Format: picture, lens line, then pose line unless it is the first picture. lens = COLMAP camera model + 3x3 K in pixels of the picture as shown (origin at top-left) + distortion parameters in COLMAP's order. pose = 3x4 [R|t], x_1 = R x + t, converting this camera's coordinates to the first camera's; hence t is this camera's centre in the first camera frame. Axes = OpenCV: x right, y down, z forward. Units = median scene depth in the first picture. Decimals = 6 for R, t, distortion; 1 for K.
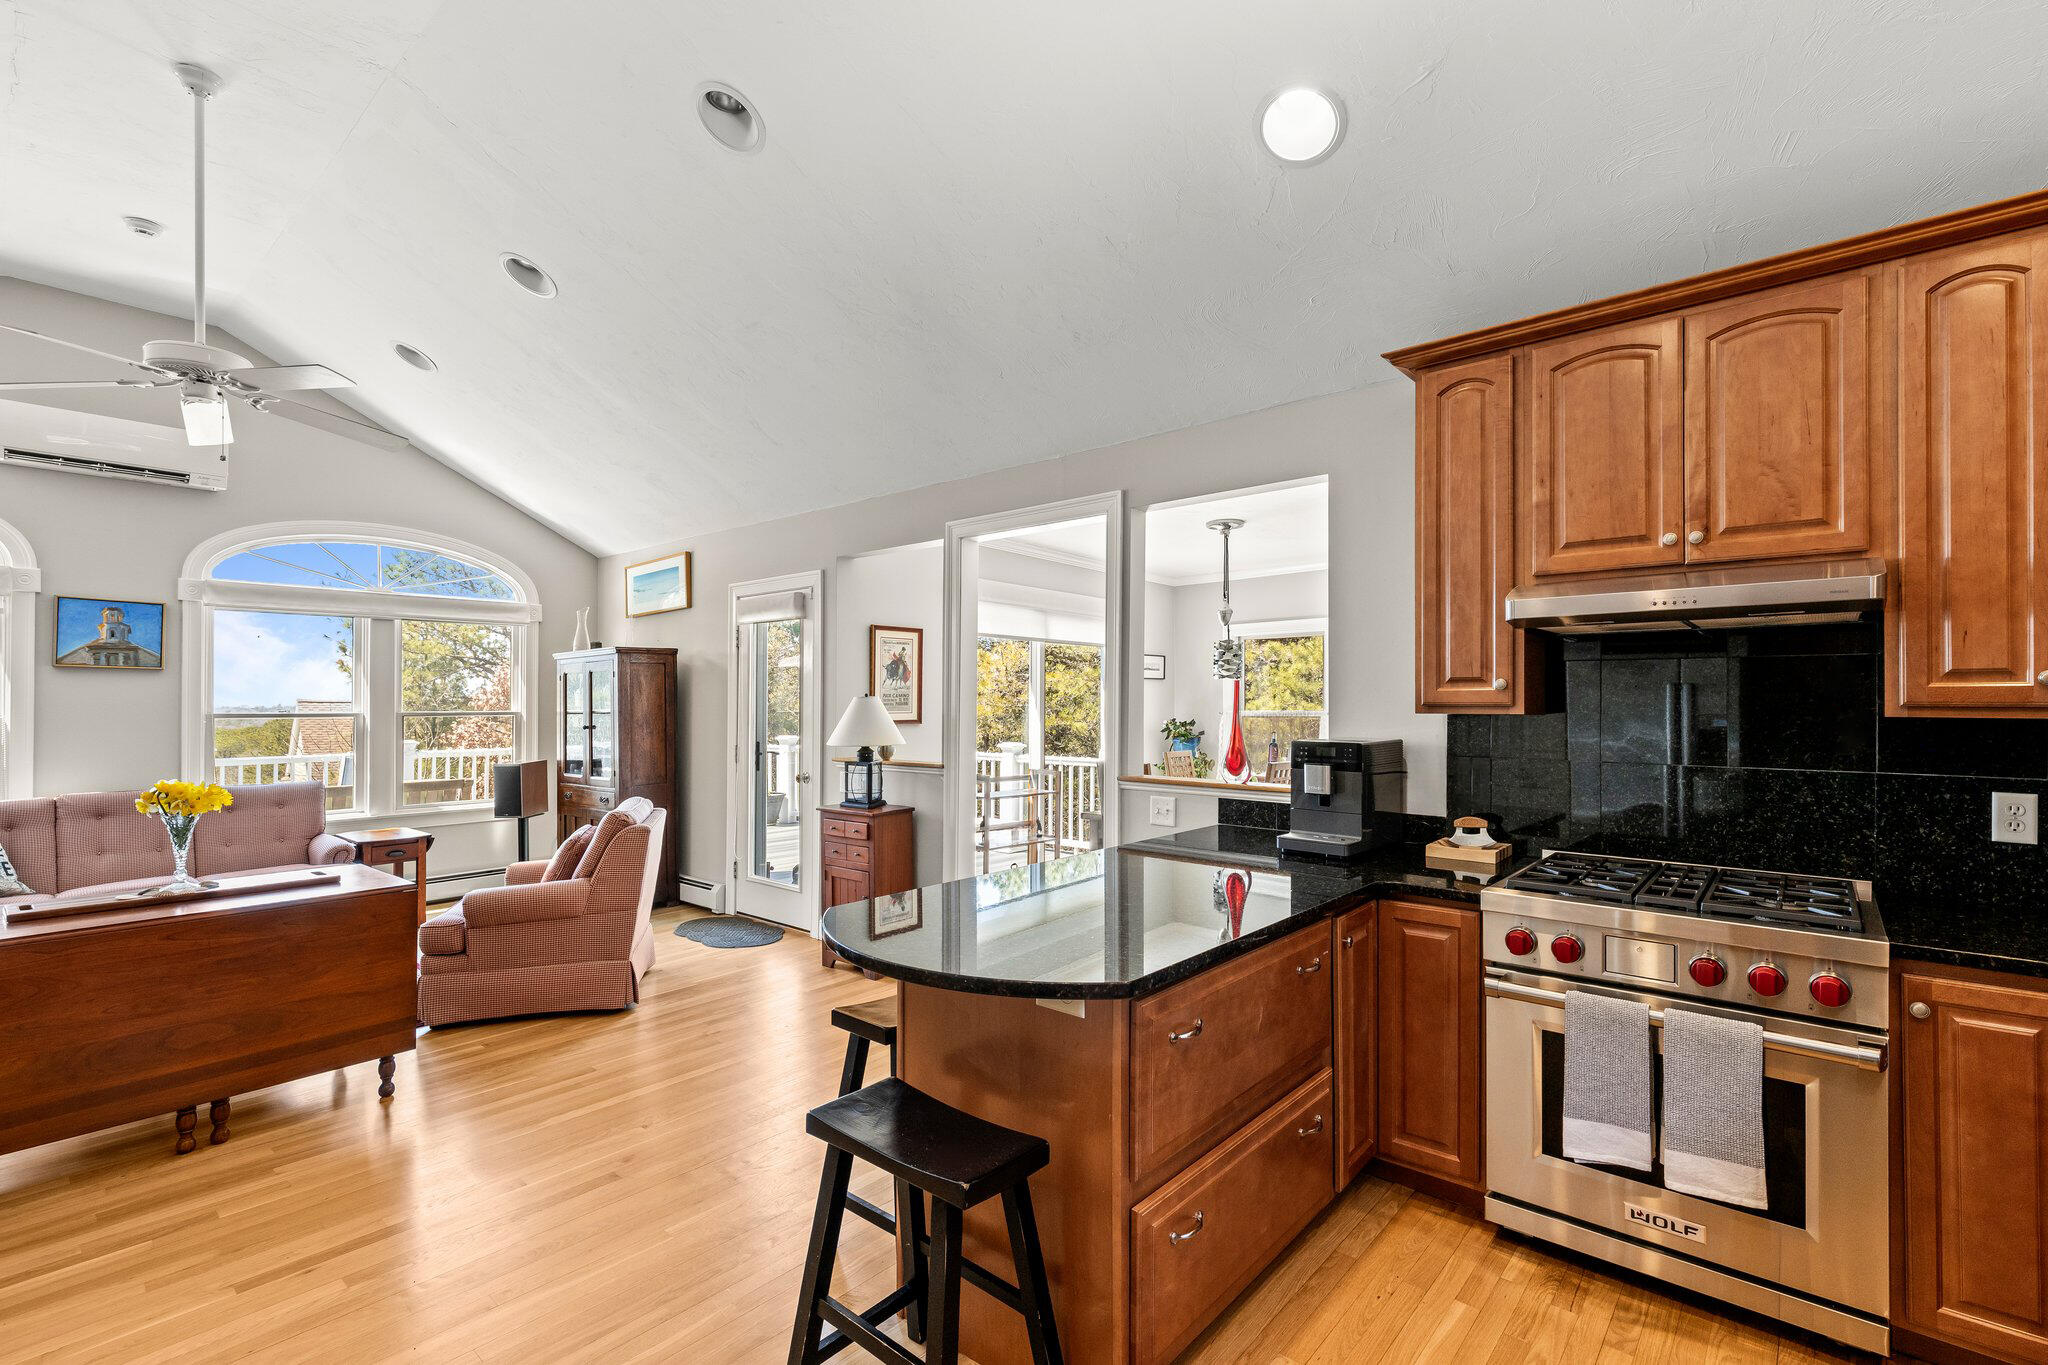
lens RADIAL K [[910.4, 0, 1026.0], [0, 910.4, 698.6], [0, 0, 1]] dist [-0.000914, 0.000150]
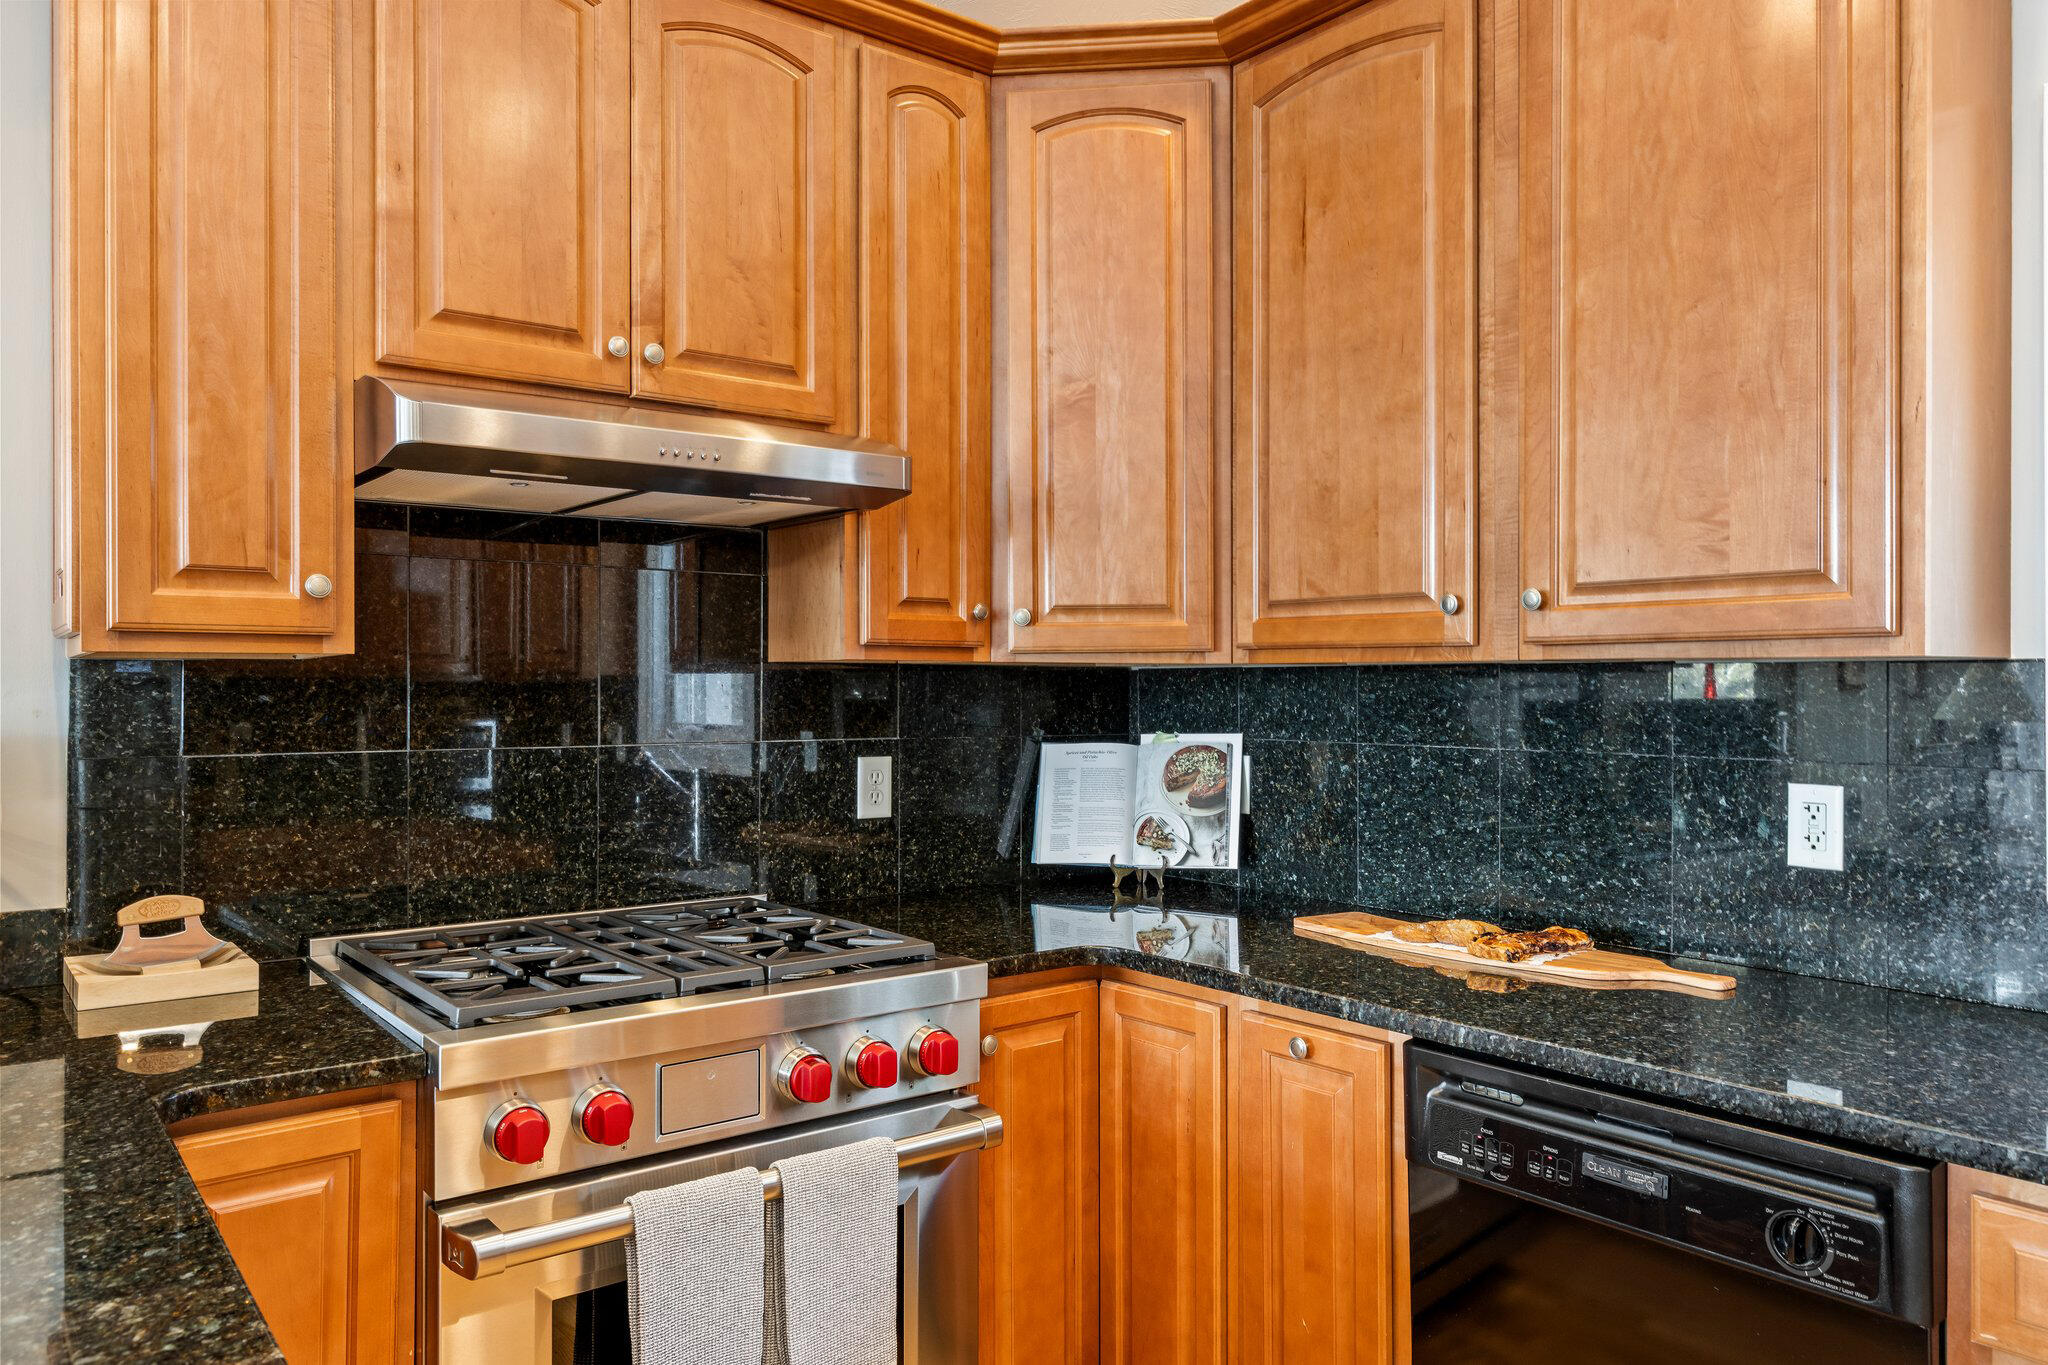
lens RADIAL K [[1466.4, 0, 1069.4], [0, 1466.4, 679.8], [0, 0, 1]] dist [0.000573, 0.000806]
pose [[0.136328, 0.000278, 0.990664, -0.095517], [-0.005549, 0.999984, 0.000483, 0.018091], [-0.990648, -0.005563, 0.136327, 0.342640]]
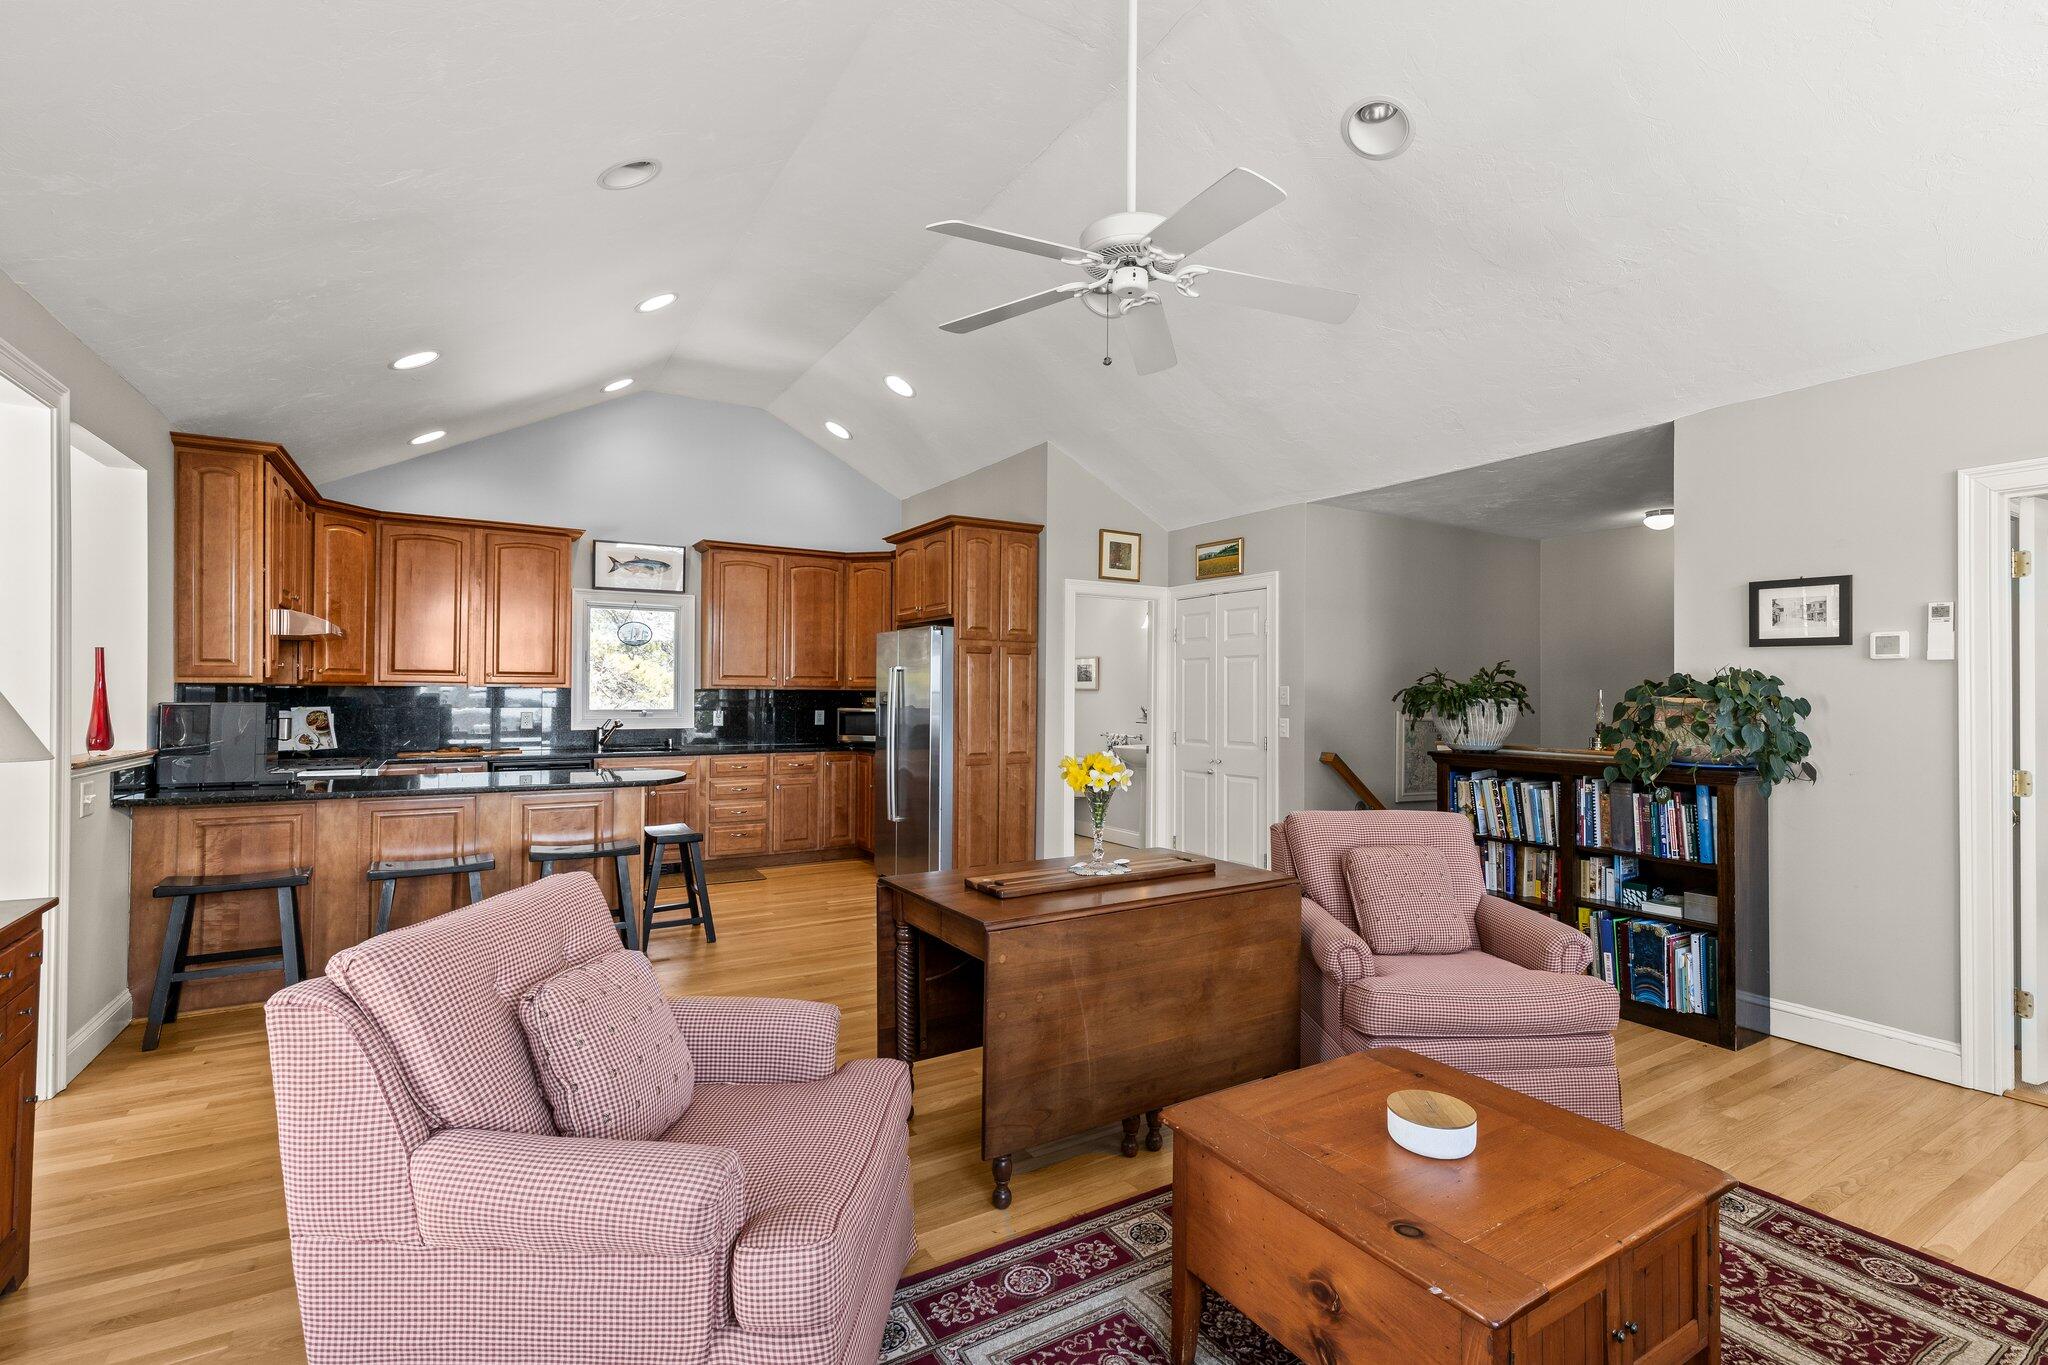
lens RADIAL K [[958.4, 0, 1079.5], [0, 958.4, 688.6], [0, 0, 1]] dist [0.020020, -0.000193]
pose [[-0.967151, -0.004947, 0.254153, -0.896891], [-0.008151, 0.999900, -0.011555, 0.023769], [-0.254070, -0.013247, -0.967095, 1.535340]]
